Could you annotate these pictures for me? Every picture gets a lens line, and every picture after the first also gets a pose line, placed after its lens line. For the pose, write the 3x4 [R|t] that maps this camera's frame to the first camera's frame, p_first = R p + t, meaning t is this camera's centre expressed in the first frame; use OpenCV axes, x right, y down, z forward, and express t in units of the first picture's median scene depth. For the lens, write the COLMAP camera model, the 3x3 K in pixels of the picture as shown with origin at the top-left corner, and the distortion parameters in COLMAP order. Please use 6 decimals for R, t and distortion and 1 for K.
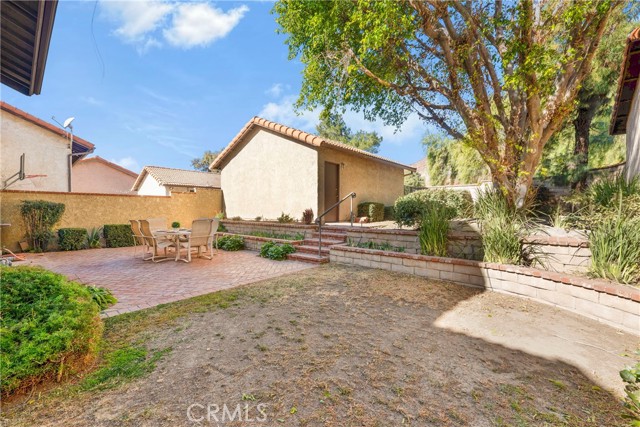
lens RADIAL K [[273.4, 0, 320.0], [0, 273.4, 213.5], [0, 0, 1]] dist [0.000799, 0.000129]
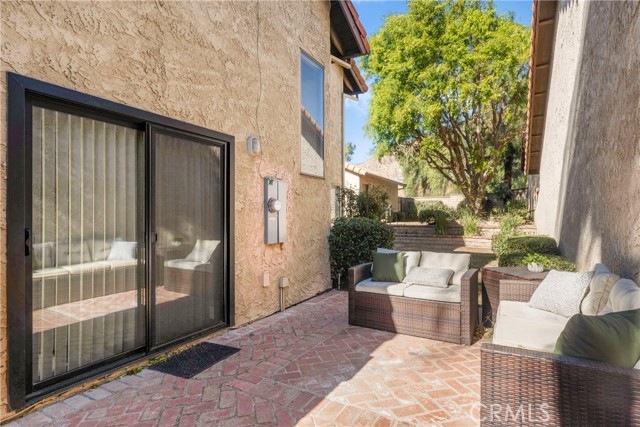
lens RADIAL K [[317.3, 0, 322.3], [0, 317.3, 216.9], [0, 0, 1]] dist [-0.000996, -0.000006]
pose [[0.982829, -0.002715, 0.184500, -0.984430], [0.004326, 0.999956, -0.008326, 0.023259], [-0.184469, 0.008981, 0.982797, -1.309728]]
